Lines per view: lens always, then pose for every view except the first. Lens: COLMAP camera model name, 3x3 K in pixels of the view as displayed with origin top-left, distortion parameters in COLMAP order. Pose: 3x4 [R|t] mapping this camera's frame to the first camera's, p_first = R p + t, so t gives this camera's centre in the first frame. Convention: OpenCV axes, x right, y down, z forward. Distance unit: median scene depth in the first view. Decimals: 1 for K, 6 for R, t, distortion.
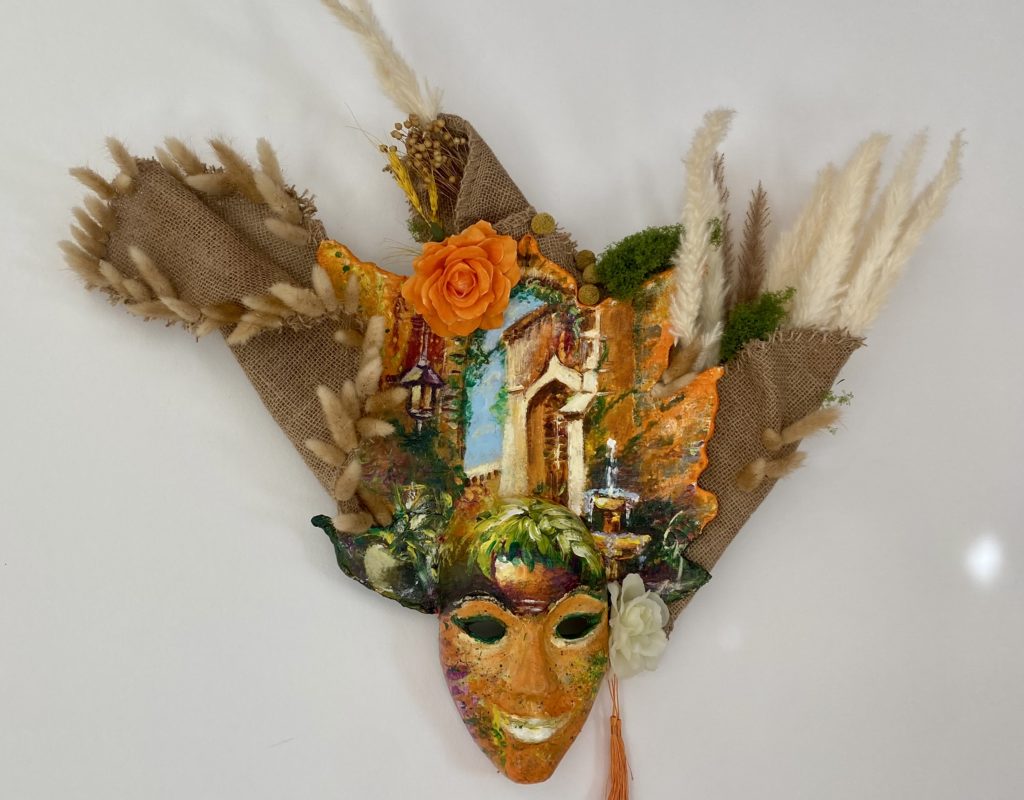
lens RADIAL K [[1198.6, 0, 513.7], [0, 1198.6, 397.5], [0, 0, 1]] dist [0.254610, 0.000000]
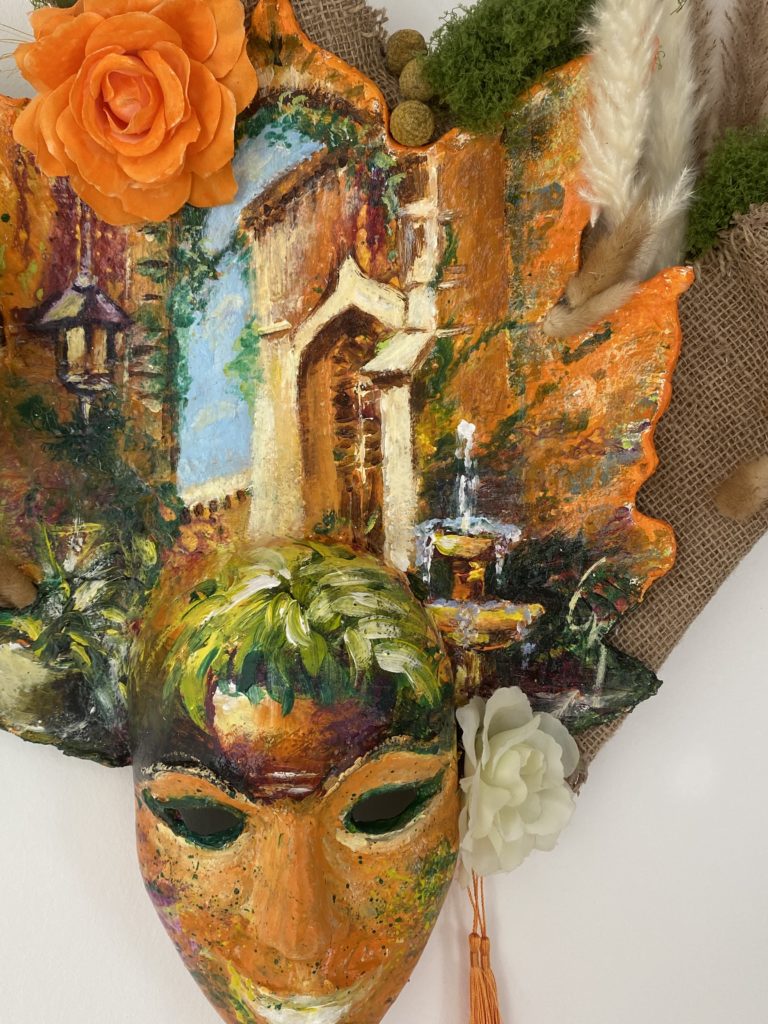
lens RADIAL K [[1089.4, 0, 384.1], [0, 1089.4, 507.6], [0, 0, 1]] dist [0.064809, 0.000000]
pose [[0.996858, -0.022373, -0.075986, 0.082060], [0.035109, 0.984703, 0.170667, -0.009653], [0.071005, -0.172798, 0.982395, 0.544417]]
